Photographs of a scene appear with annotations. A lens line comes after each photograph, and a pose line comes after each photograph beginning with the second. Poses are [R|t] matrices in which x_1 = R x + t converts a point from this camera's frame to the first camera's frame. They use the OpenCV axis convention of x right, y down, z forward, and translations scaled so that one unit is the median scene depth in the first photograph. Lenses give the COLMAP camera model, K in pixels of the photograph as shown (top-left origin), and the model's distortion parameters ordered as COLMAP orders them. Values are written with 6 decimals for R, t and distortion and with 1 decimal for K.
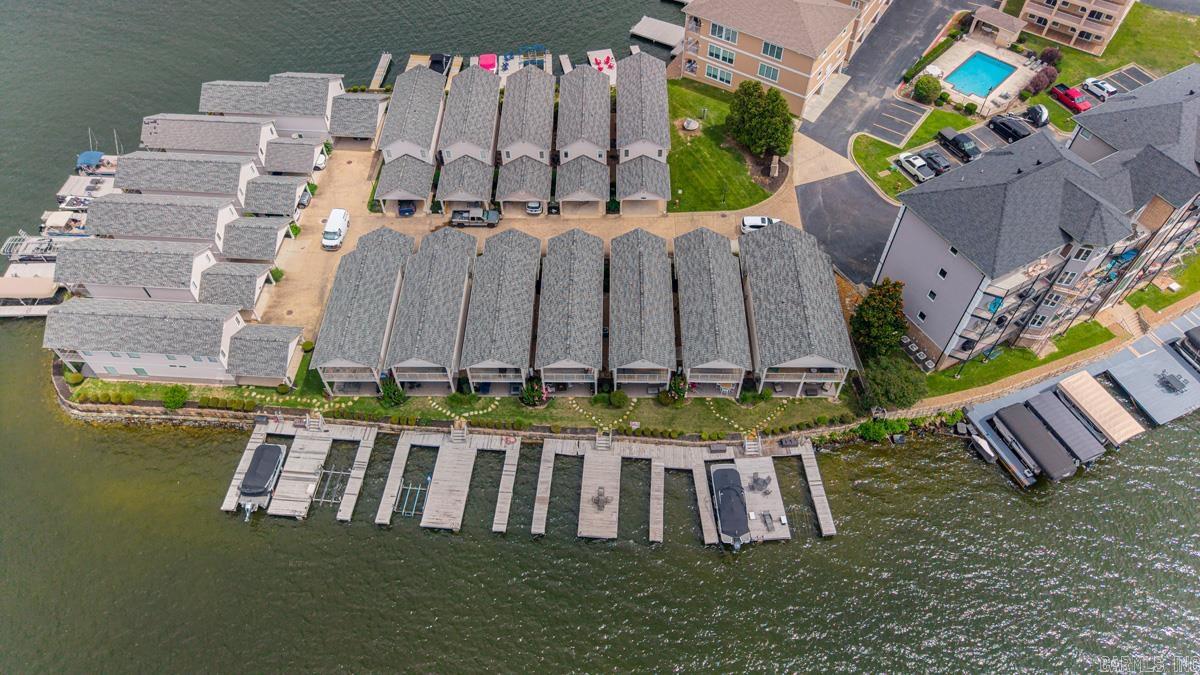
lens RADIAL K [[800.4, 0, 600.0], [0, 800.4, 337.5], [0, 0, 1]] dist [0.073719, -0.105731]
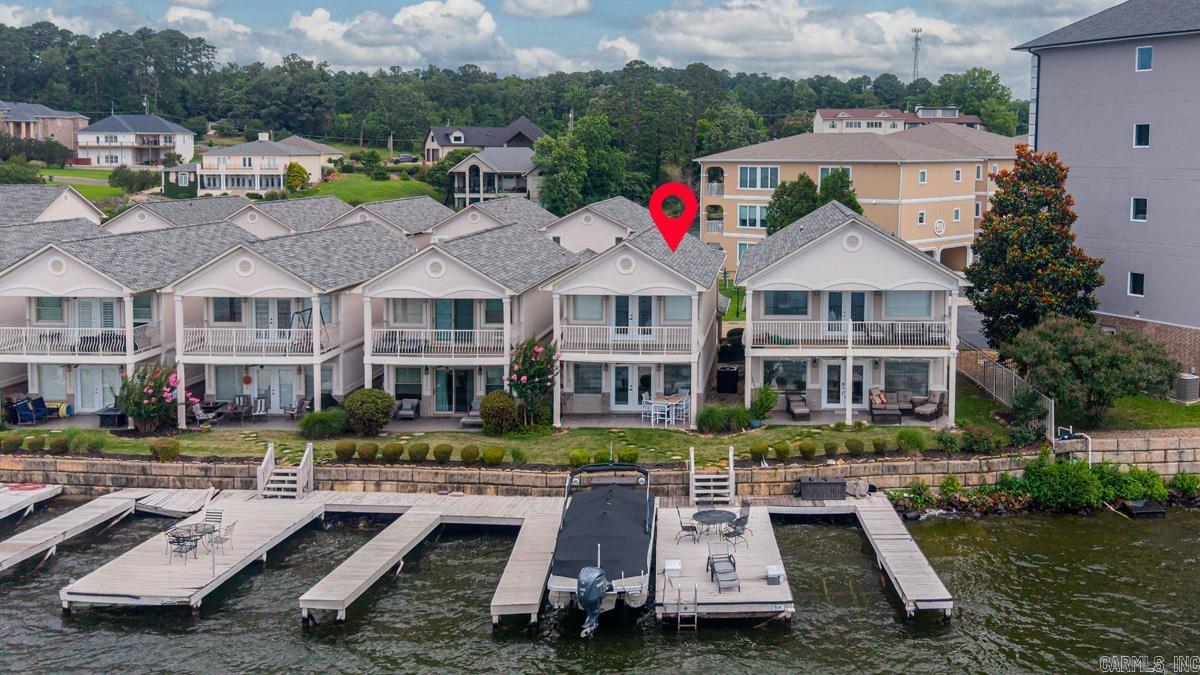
lens RADIAL K [[1219.0, 0, 733.2], [0, 1219.0, 232.3], [0, 0, 1]] dist [0.042144, -0.039770]
pose [[0.999710, 0.013974, -0.019637, 0.204032], [-0.023965, 0.662927, -0.748300, 0.447523], [0.002561, 0.748553, 0.663069, 0.564656]]
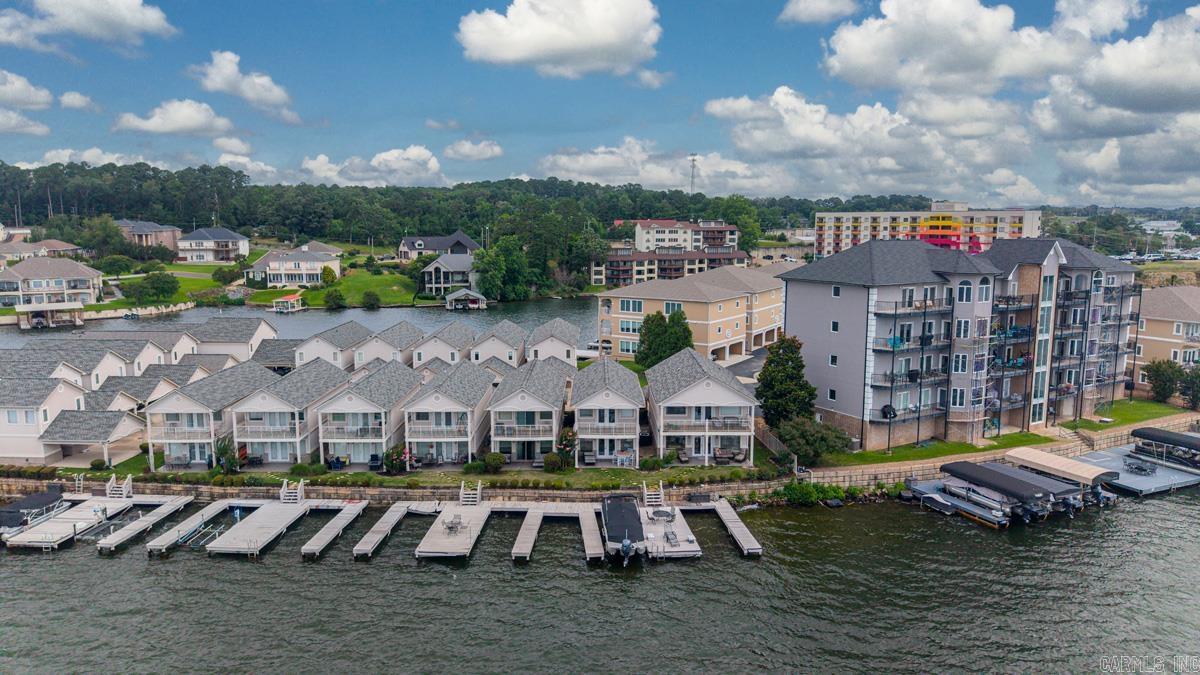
lens RADIAL K [[800.4, 0, 600.0], [0, 800.4, 337.5], [0, 0, 1]] dist [0.073719, -0.105731]
pose [[0.999770, 0.006445, 0.020434, 0.115921], [0.009568, 0.719042, -0.694901, 0.573392], [-0.019172, 0.694937, 0.718815, 0.302753]]
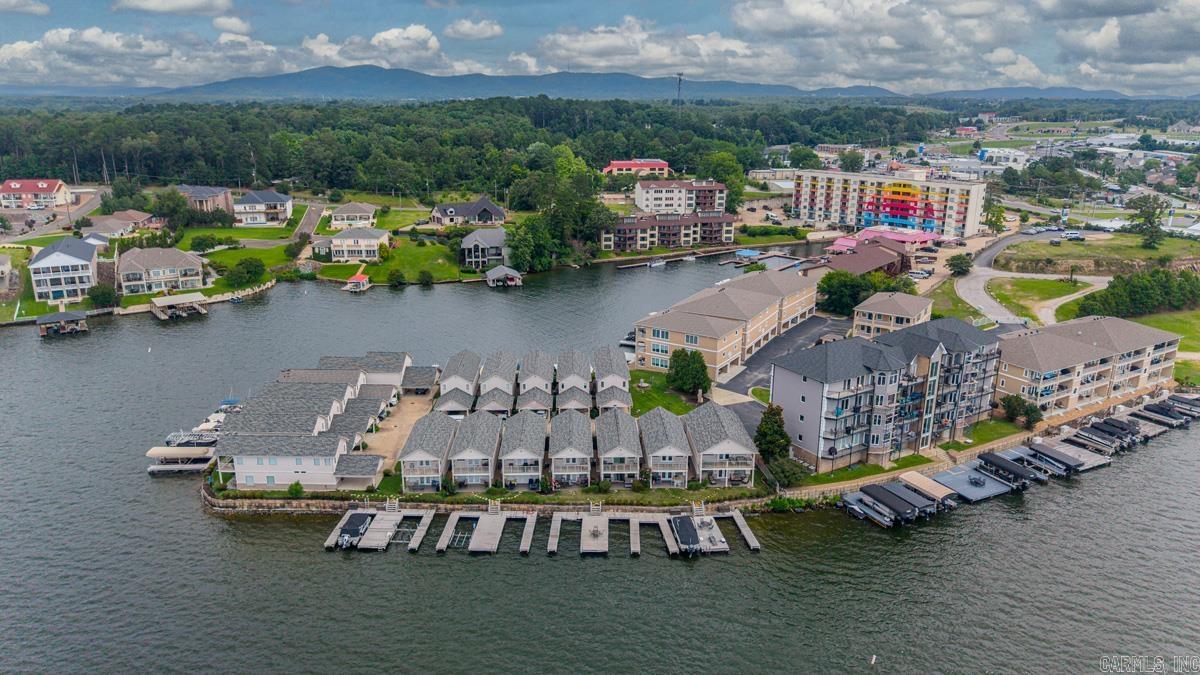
lens RADIAL K [[800.4, 0, 600.0], [0, 800.4, 337.5], [0, 0, 1]] dist [0.073719, -0.105731]
pose [[0.998619, -0.000311, 0.052542, -0.062460], [0.030961, 0.811422, -0.583641, 0.710811], [-0.042452, 0.584461, 0.810310, -0.338975]]
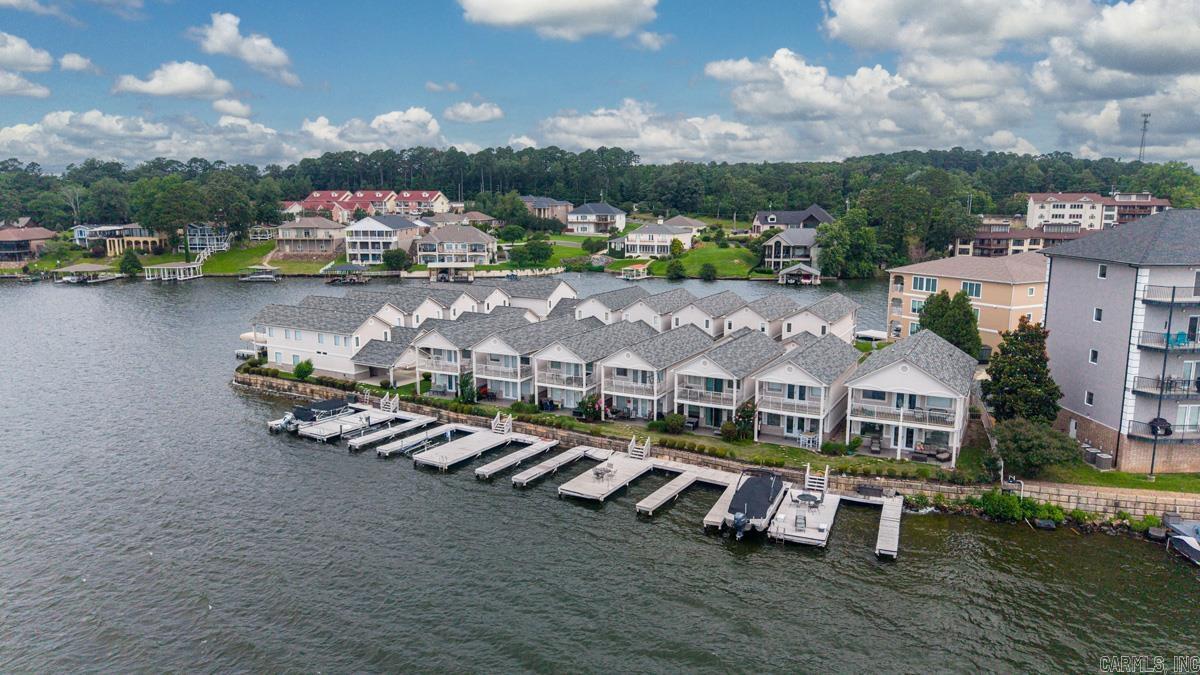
lens RADIAL K [[800.4, 0, 600.0], [0, 800.4, 337.5], [0, 0, 1]] dist [0.073719, -0.105731]
pose [[0.891446, 0.086102, -0.444871, 0.328699], [-0.363201, 0.722816, -0.587896, 0.549286], [0.270941, 0.685655, 0.675624, 0.335233]]
